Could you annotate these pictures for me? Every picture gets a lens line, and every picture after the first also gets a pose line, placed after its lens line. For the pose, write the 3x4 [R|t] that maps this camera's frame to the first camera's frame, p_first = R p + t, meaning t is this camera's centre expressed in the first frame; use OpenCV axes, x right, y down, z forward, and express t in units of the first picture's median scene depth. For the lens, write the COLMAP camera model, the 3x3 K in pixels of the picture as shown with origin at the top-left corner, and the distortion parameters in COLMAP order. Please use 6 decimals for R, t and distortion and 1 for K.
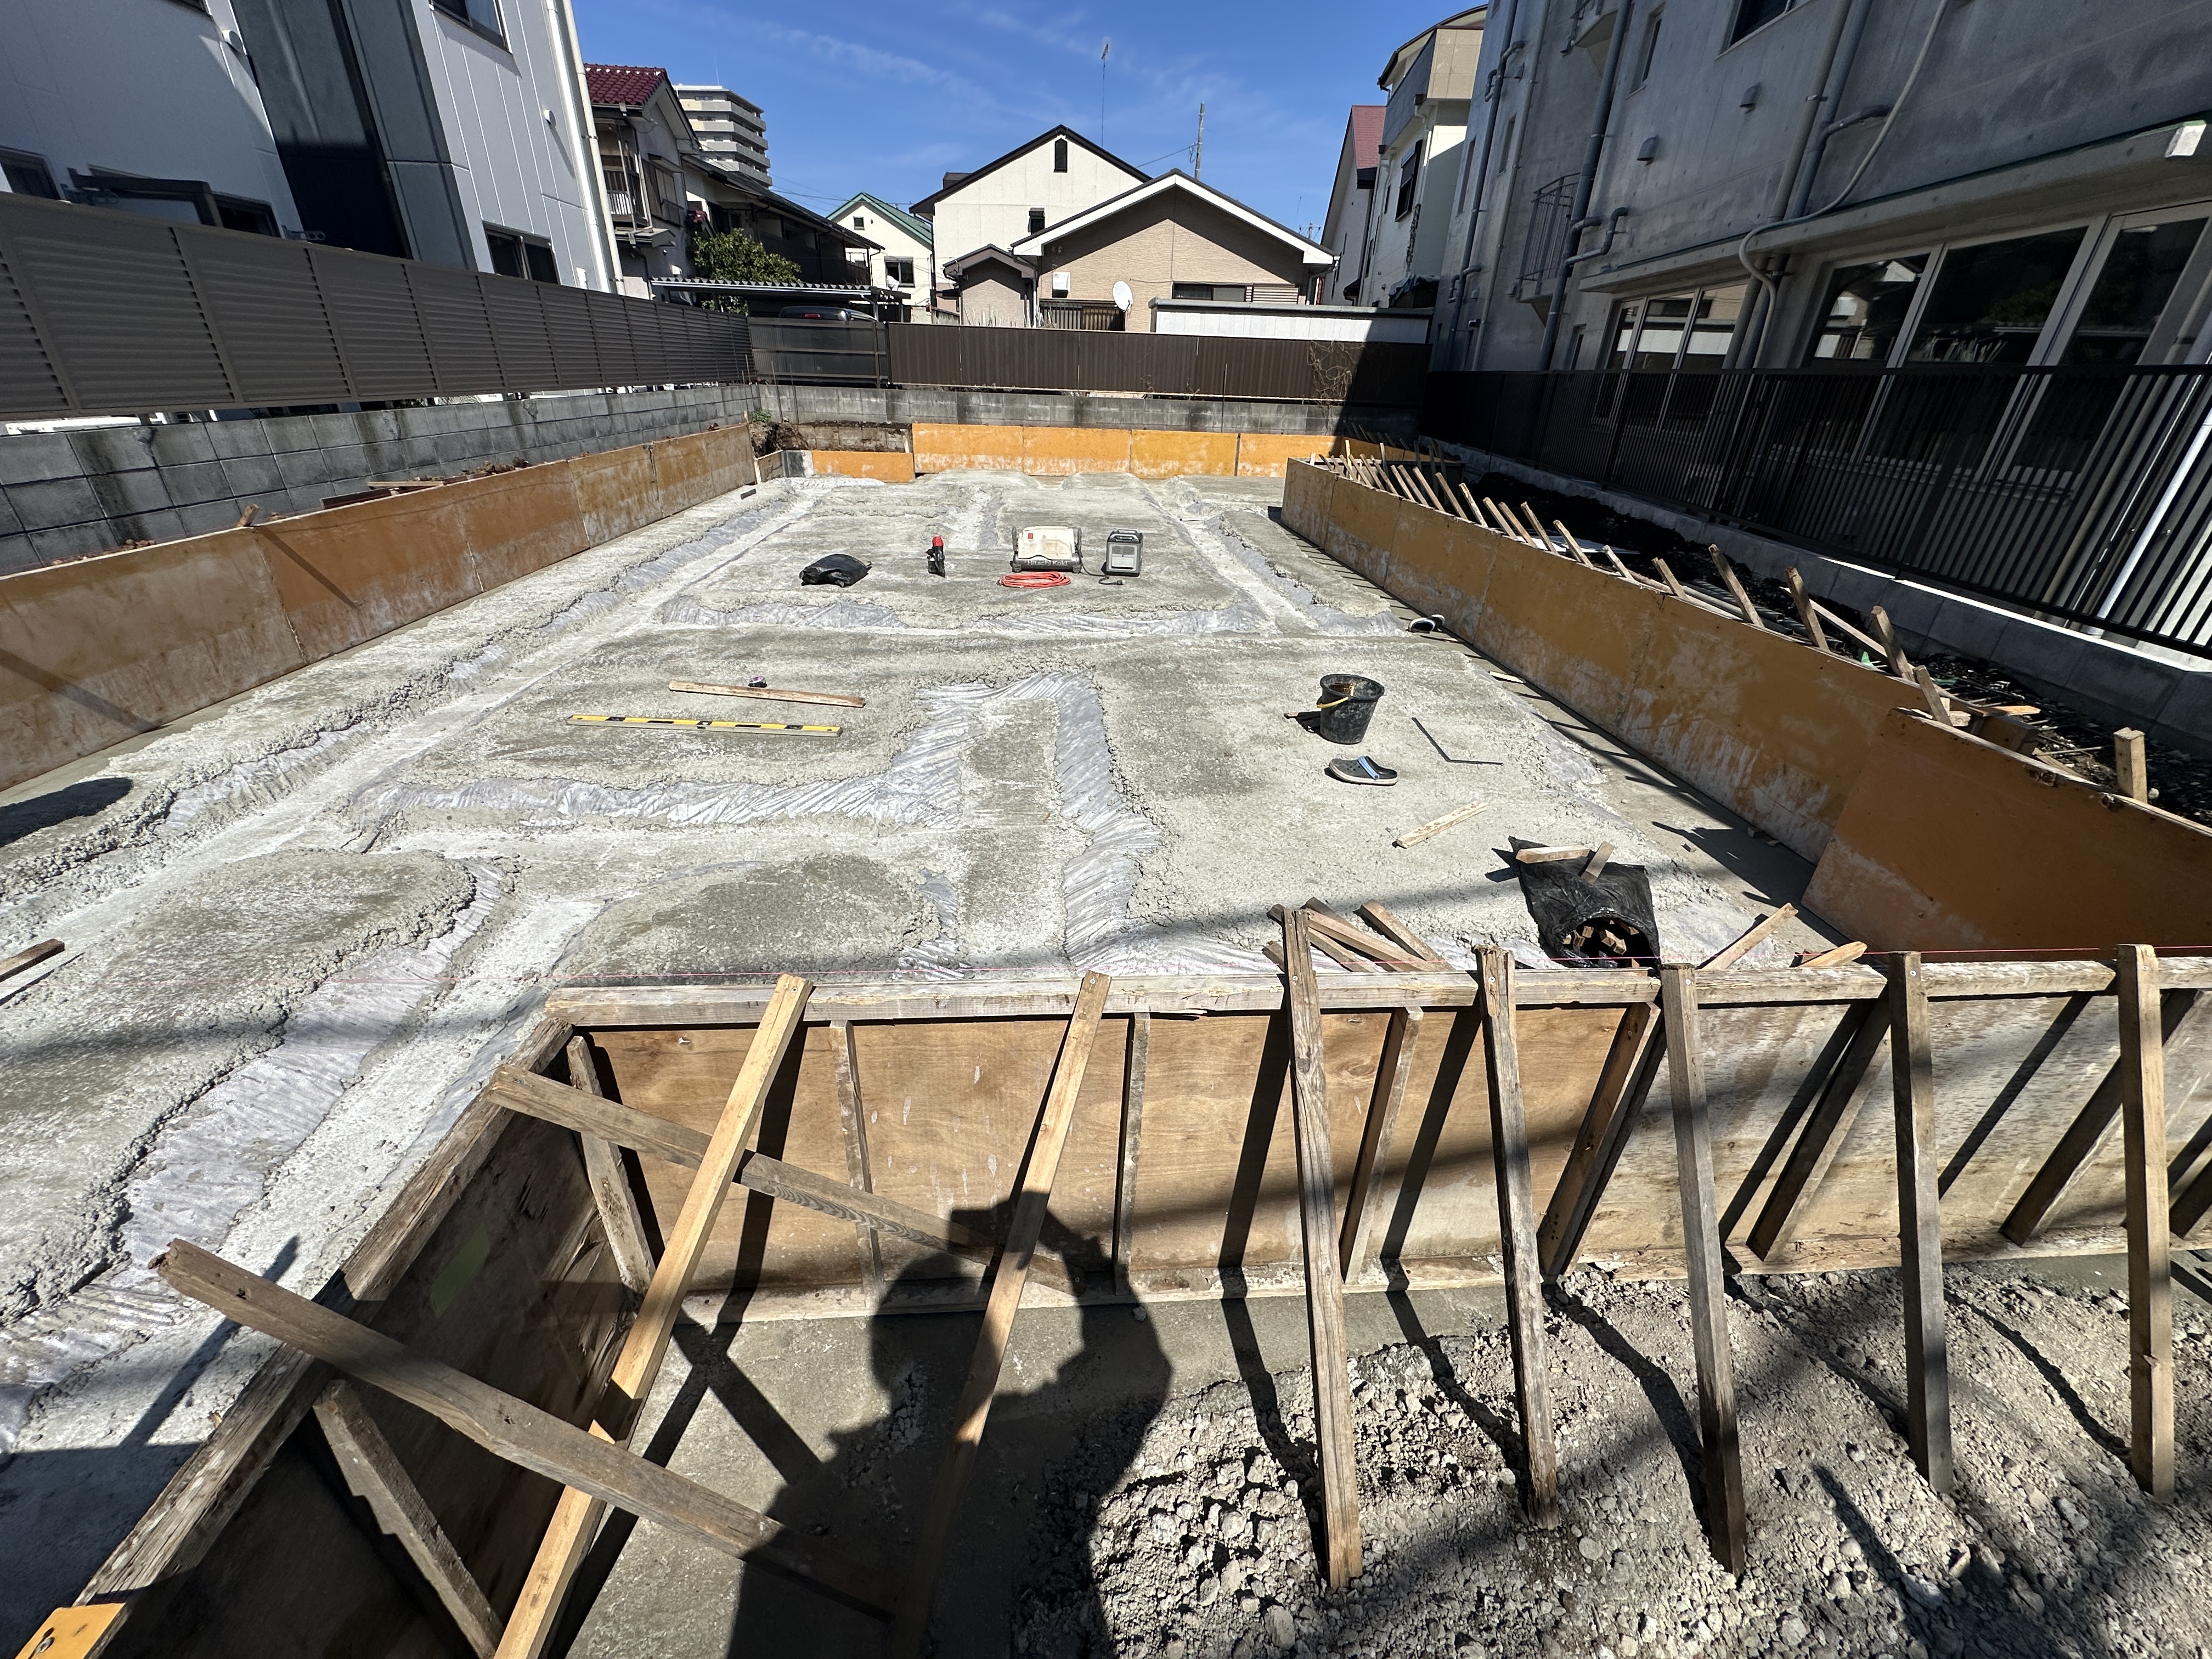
lens RADIAL K [[885.7, 0, 1113.1], [0, 885.7, 829.2], [0, 0, 1]] dist [0.000487, -0.000413]
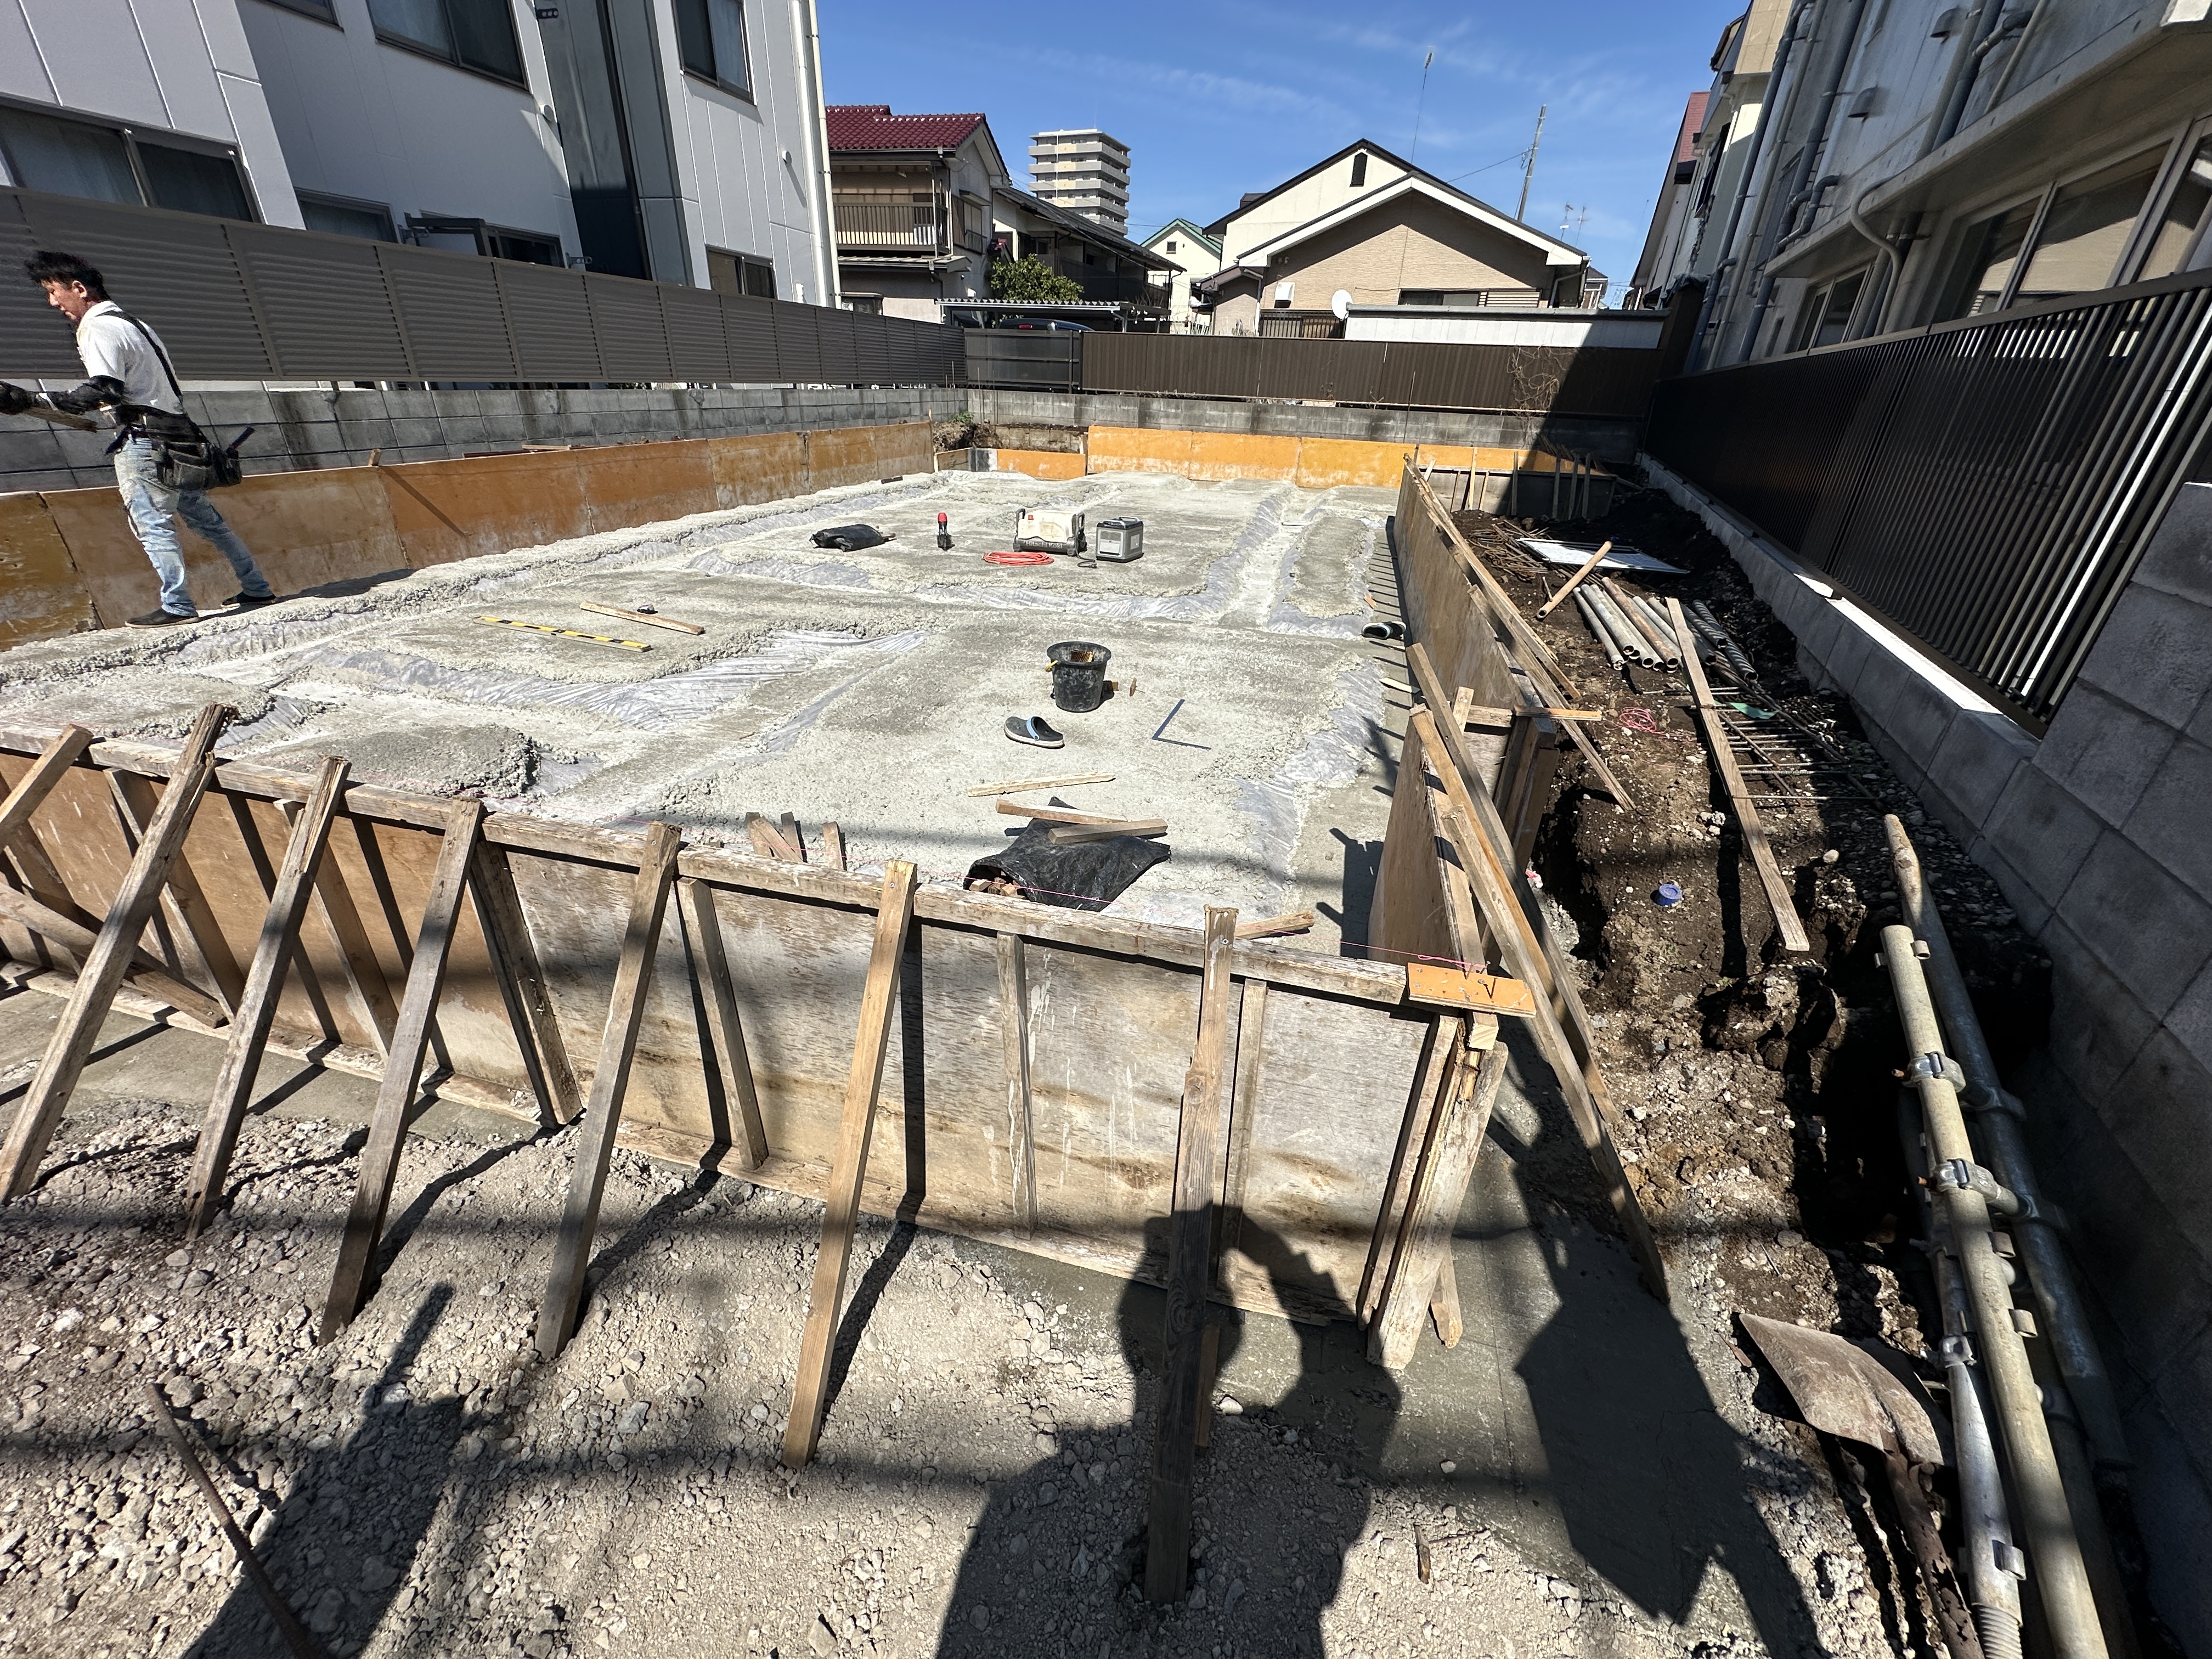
lens RADIAL K [[885.7, 0, 1110.5], [0, 885.7, 831.3], [0, 0, 1]] dist [0.000487, -0.000413]
pose [[0.944937, 0.151831, -0.289899, 0.170231], [-0.156874, 0.987601, 0.005904, 0.006385], [0.287201, 0.039899, 0.957039, 0.019832]]
